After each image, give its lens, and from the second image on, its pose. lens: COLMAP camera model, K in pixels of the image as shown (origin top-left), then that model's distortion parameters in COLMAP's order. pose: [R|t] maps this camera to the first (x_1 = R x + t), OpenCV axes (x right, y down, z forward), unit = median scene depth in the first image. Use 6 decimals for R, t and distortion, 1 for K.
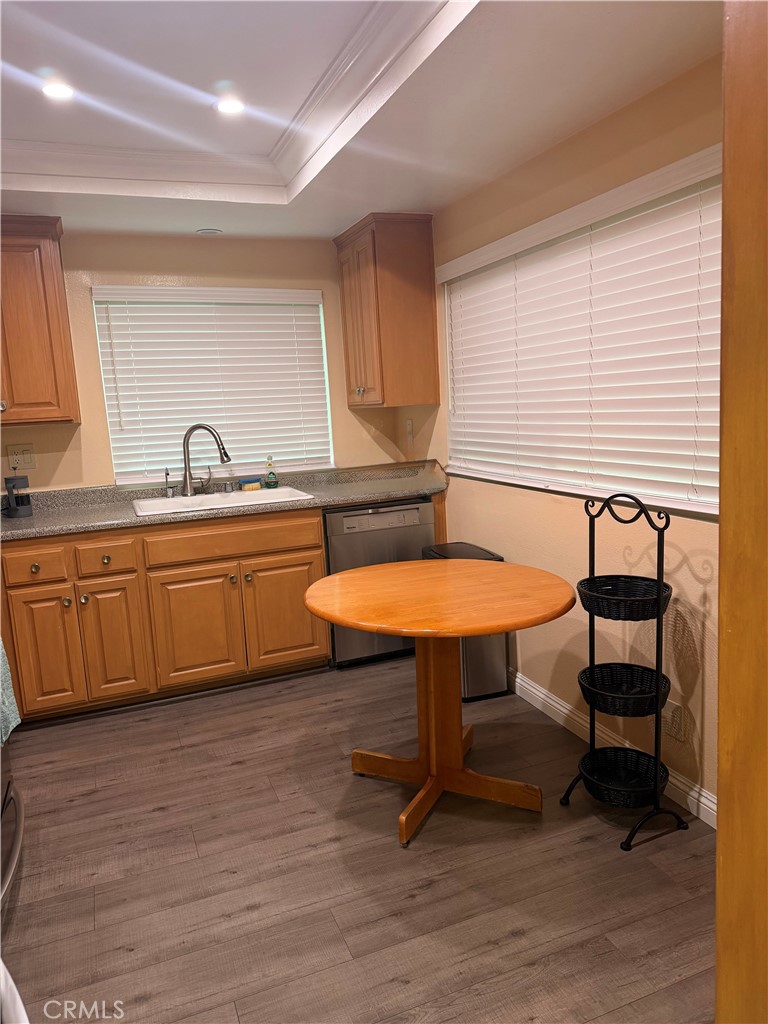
lens RADIAL K [[718.2, 0, 388.9], [0, 718.2, 508.2], [0, 0, 1]] dist [0.063979, -0.080813]
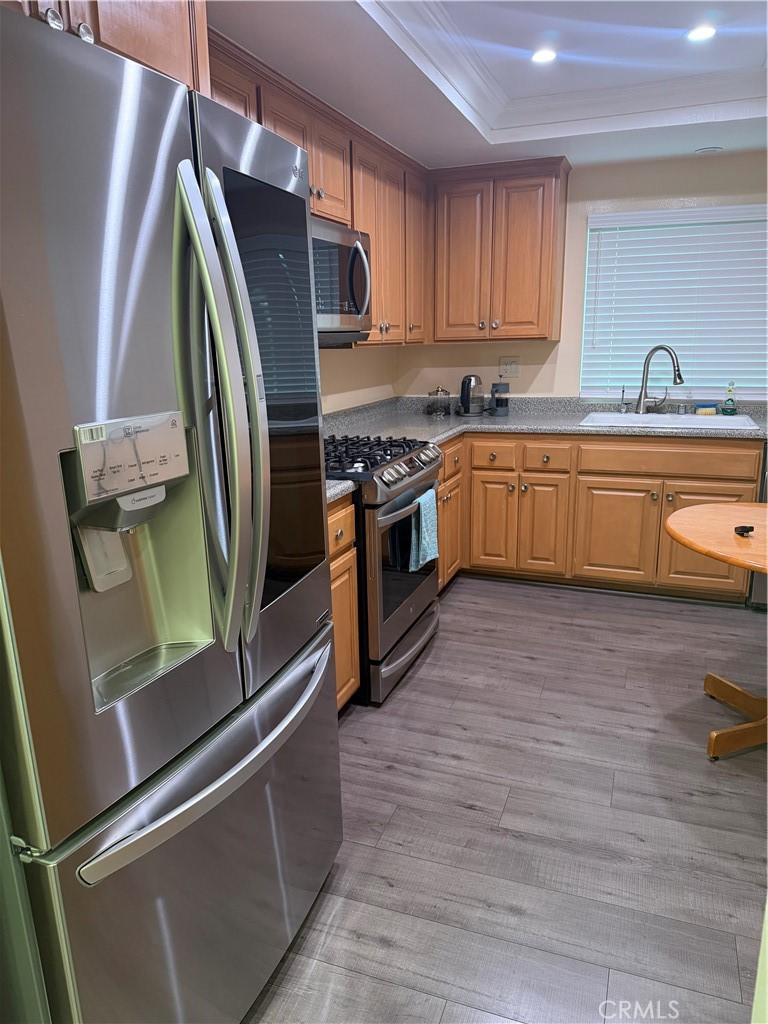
lens RADIAL K [[718.2, 0, 373.1], [0, 718.2, 513.5], [0, 0, 1]] dist [0.063979, -0.080813]
pose [[0.726188, 0.200497, -0.657611, 0.203827], [-0.122302, 0.978948, 0.163413, 0.000496], [0.676530, -0.038242, 0.735421, -0.070168]]
